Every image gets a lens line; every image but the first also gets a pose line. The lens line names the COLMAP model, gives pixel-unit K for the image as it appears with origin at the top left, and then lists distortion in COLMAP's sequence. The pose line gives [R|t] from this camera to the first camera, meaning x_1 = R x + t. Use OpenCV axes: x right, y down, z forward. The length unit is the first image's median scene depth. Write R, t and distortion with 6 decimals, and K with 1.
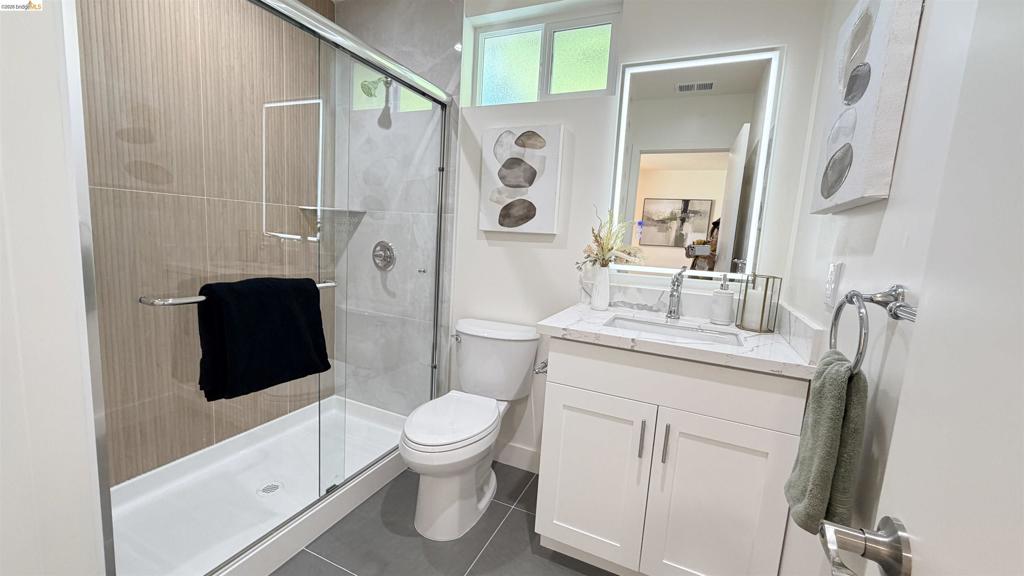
lens RADIAL K [[405.5, 0, 511.3], [0, 405.5, 287.9], [0, 0, 1]] dist [0.001478, -0.000068]
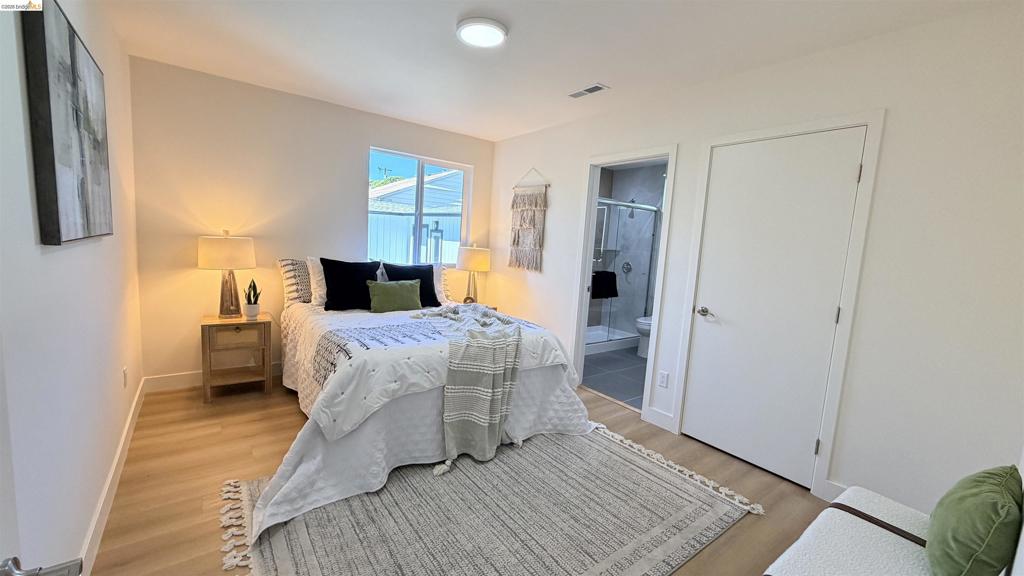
lens RADIAL K [[405.5, 0, 512.3], [0, 405.5, 295.4], [0, 0, 1]] dist [0.001478, -0.000068]
pose [[0.884945, 0.049972, -0.463007, 0.231319], [-0.070040, 0.997199, -0.026240, 0.209615], [0.460399, 0.055650, 0.885966, -1.570331]]
